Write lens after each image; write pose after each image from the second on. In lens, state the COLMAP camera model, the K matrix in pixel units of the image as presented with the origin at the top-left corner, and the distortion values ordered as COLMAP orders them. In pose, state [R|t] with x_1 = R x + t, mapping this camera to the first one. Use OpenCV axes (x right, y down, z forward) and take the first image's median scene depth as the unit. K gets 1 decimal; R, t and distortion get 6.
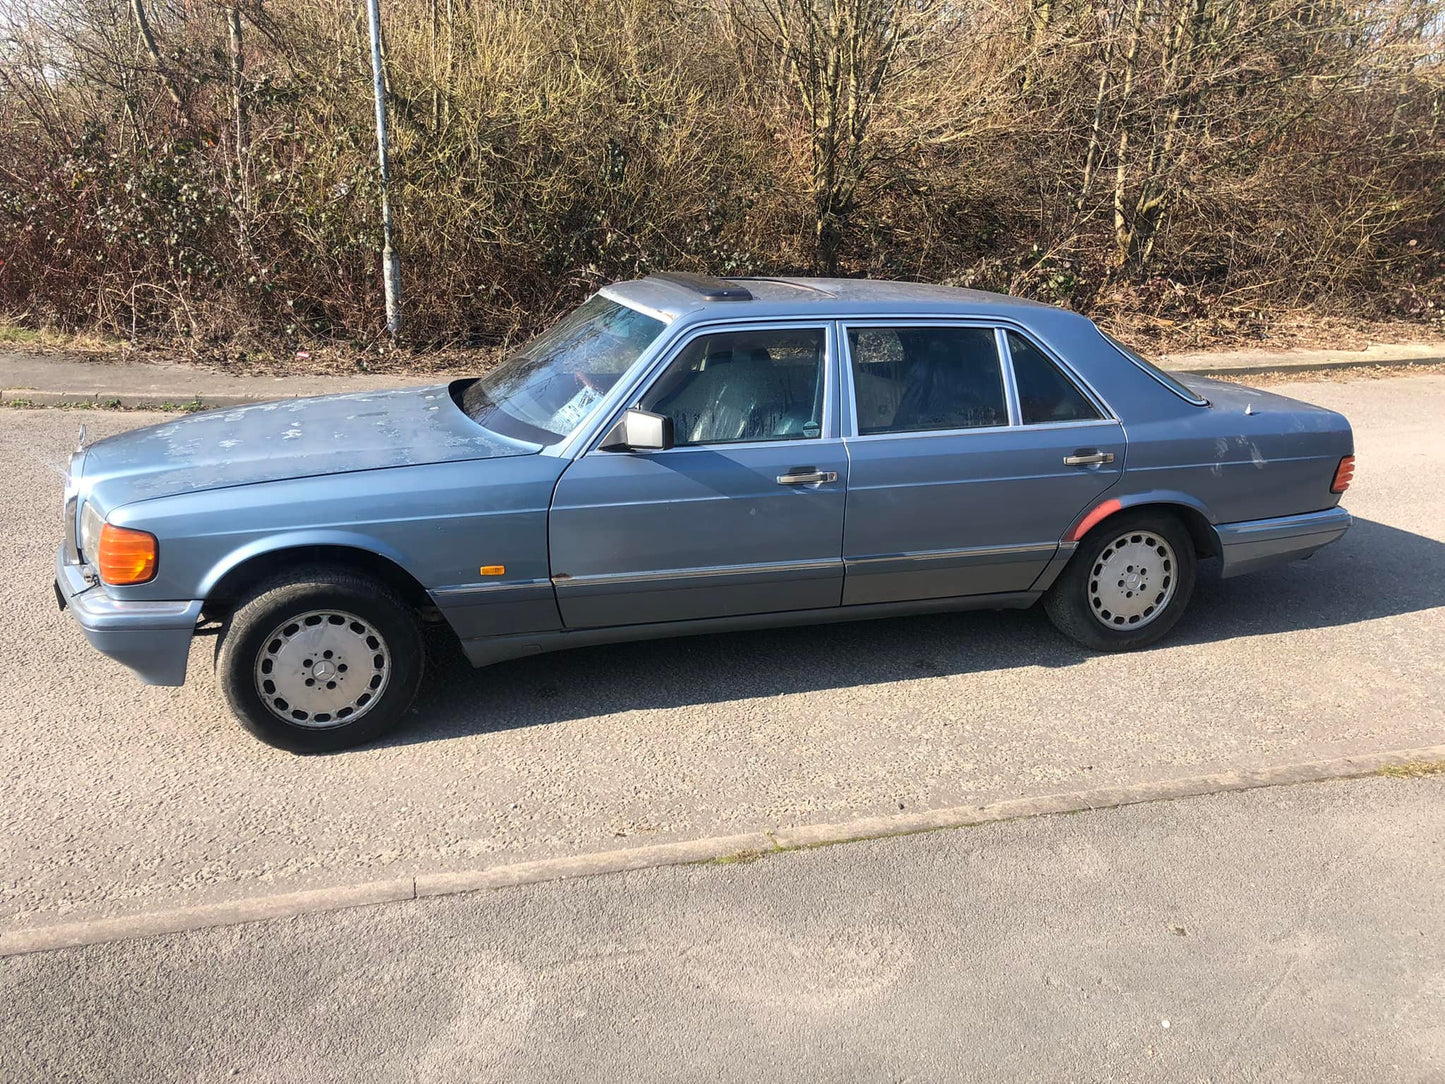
lens RADIAL K [[1197.6, 0, 720.4], [0, 1197.6, 522.7], [0, 0, 1]] dist [0.029483, -0.029068]
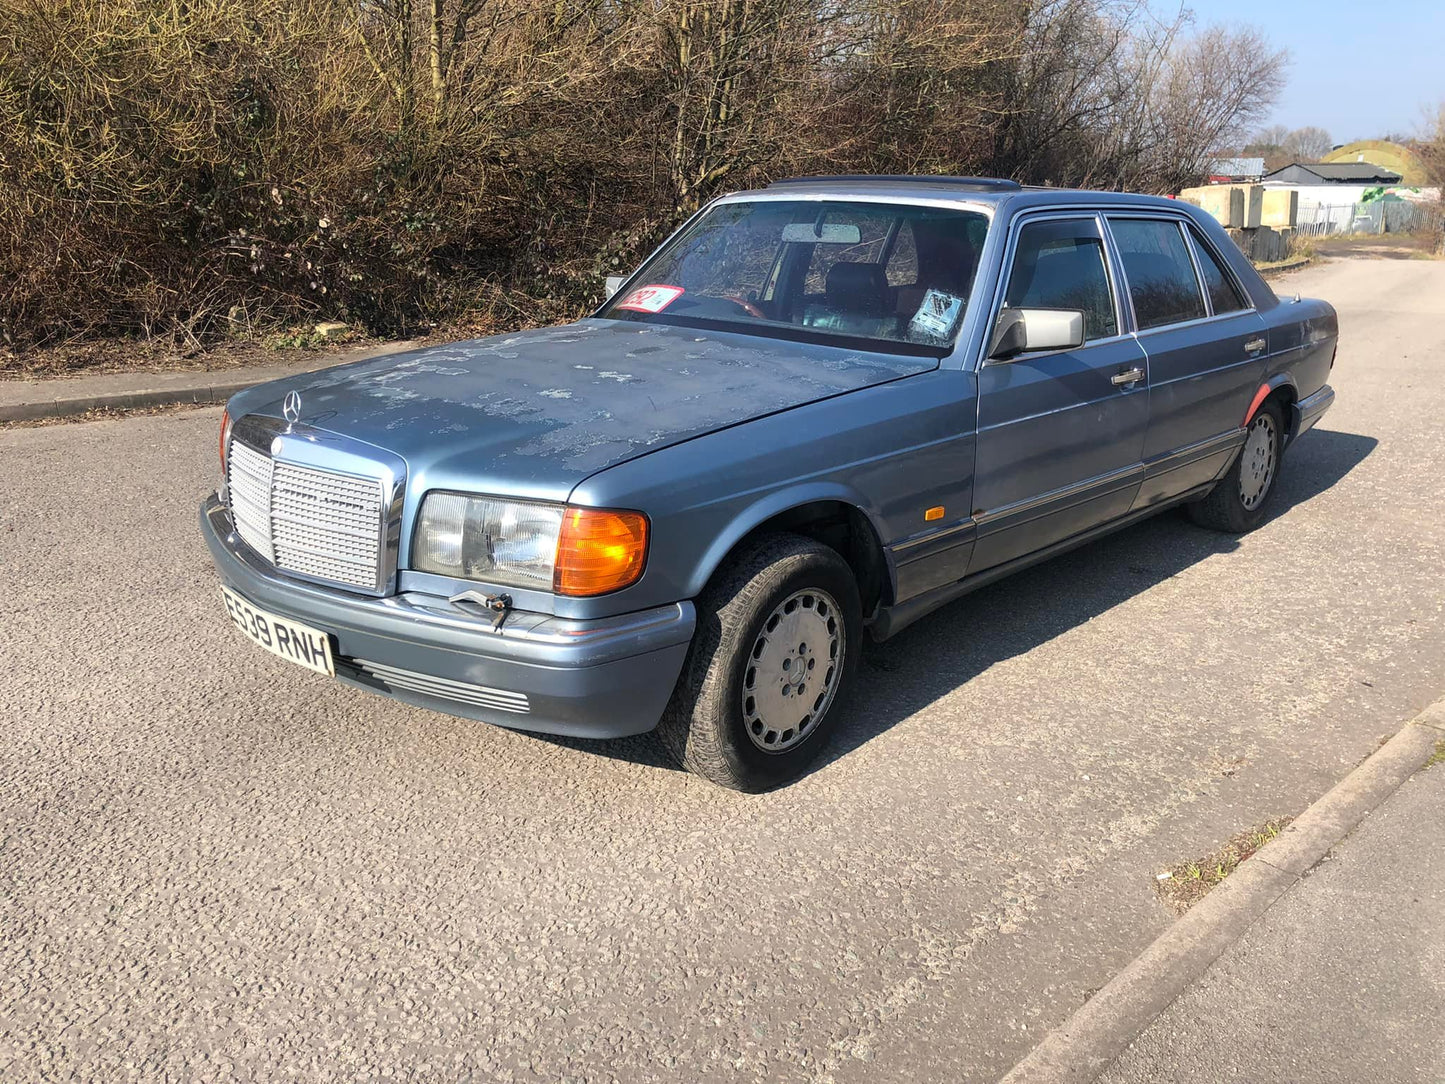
lens RADIAL K [[1197.6, 0, 731.2], [0, 1197.6, 536.2], [0, 0, 1]] dist [0.029483, -0.029068]
pose [[0.867680, -0.144126, 0.475772, -0.668893], [0.138377, 0.989249, 0.047312, -0.001844], [-0.477476, 0.024784, 0.878295, 0.338072]]
